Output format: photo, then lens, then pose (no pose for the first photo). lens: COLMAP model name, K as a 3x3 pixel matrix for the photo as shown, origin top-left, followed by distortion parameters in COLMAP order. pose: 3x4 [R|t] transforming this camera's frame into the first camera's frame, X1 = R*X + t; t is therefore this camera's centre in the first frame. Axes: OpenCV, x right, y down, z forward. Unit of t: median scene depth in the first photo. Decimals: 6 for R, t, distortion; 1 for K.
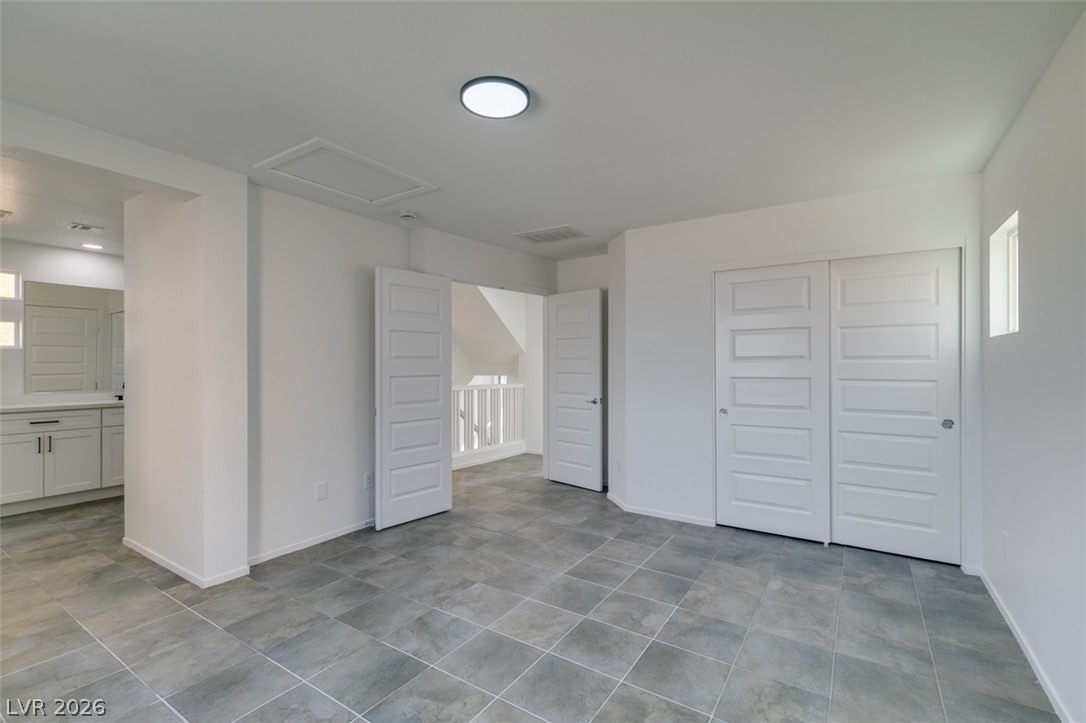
lens RADIAL K [[483.8, 0, 543.0], [0, 483.8, 361.5], [0, 0, 1]] dist [0.001980, -0.000550]
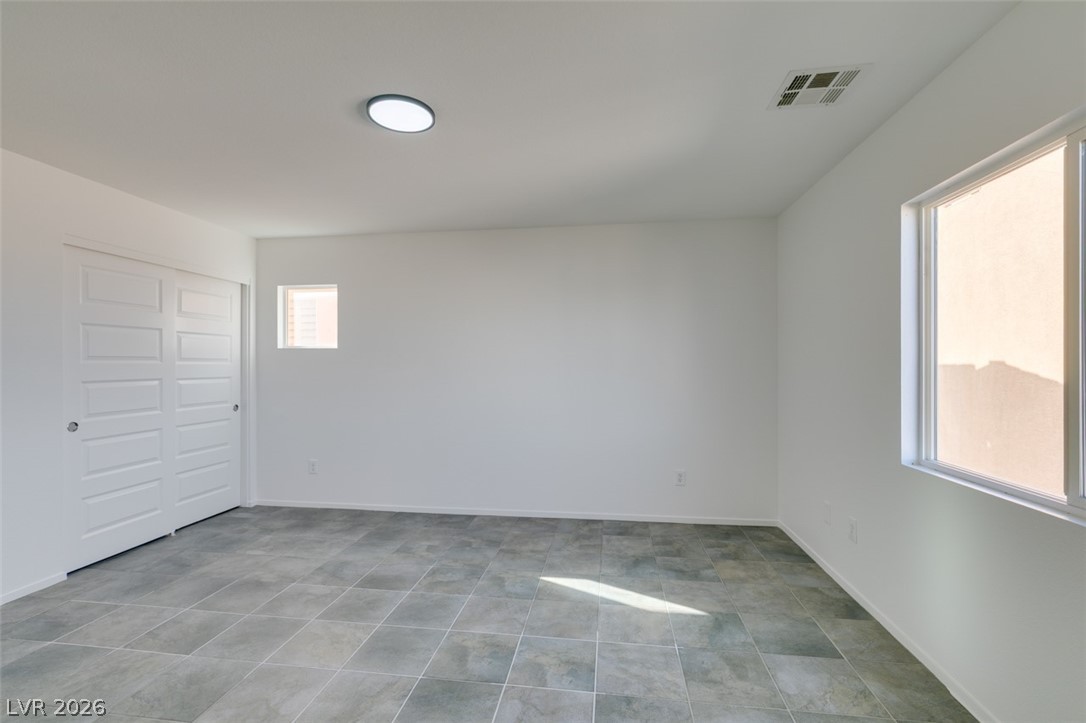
lens RADIAL K [[484.8, 0, 541.4], [0, 484.8, 366.3], [0, 0, 1]] dist [0.003657, -0.001606]
pose [[-0.426628, -0.001923, 0.904425, -0.987758], [-0.004018, 0.999992, 0.000231, 0.006427], [-0.904418, -0.003535, -0.426632, 0.980637]]
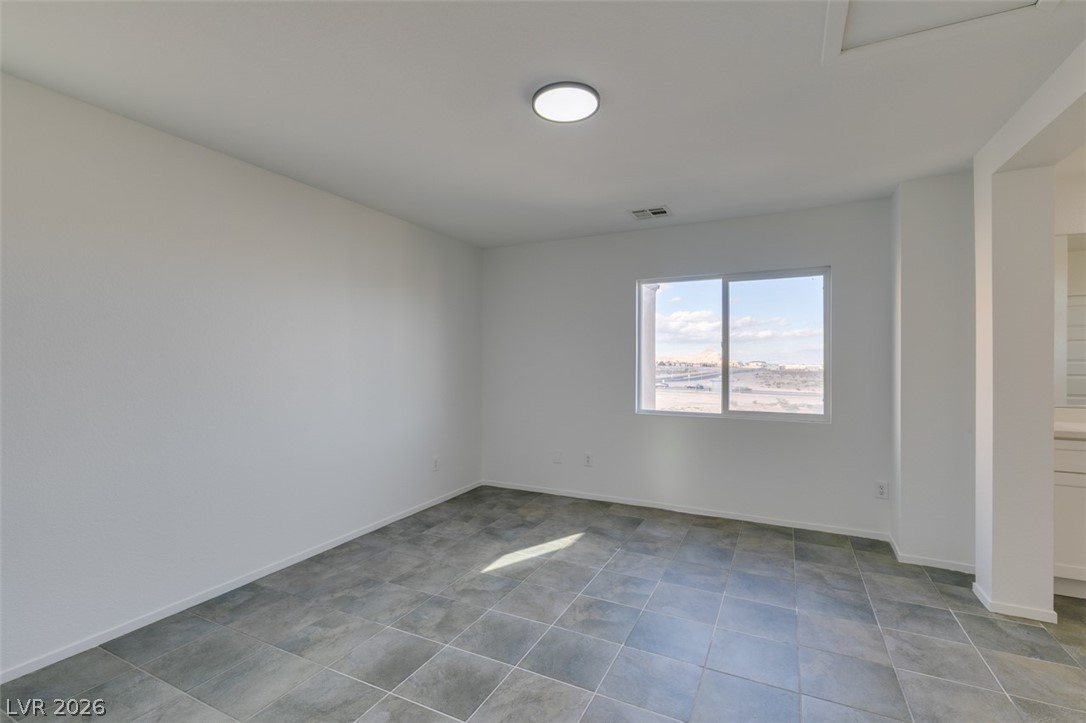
lens RADIAL K [[484.8, 0, 541.4], [0, 484.8, 366.3], [0, 0, 1]] dist [0.003657, -0.001606]
pose [[-0.993476, 0.000682, -0.114037, 0.057234], [0.000136, 0.999988, 0.004799, 0.007231], [0.114039, 0.004752, -0.993465, 1.670120]]
